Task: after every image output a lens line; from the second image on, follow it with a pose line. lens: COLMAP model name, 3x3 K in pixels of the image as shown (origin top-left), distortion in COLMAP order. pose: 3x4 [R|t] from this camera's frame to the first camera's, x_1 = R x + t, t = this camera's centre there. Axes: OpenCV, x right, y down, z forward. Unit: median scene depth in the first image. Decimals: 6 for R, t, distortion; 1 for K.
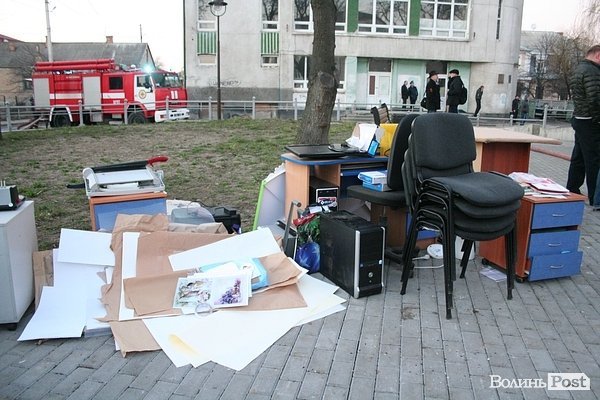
lens RADIAL K [[501.3, 0, 300.0], [0, 501.3, 200.0], [0, 0, 1]] dist [-0.071715, 0.006657]
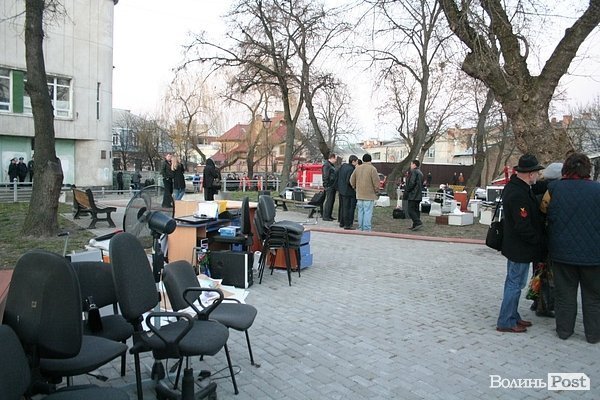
lens RADIAL K [[501.3, 0, 300.0], [0, 501.3, 200.0], [0, 0, 1]] dist [-0.071715, 0.006657]
pose [[0.688991, -0.053180, 0.722816, -0.098746], [0.154653, 0.985123, -0.074937, 0.002656], [-0.708078, 0.163417, 0.686965, -0.048949]]
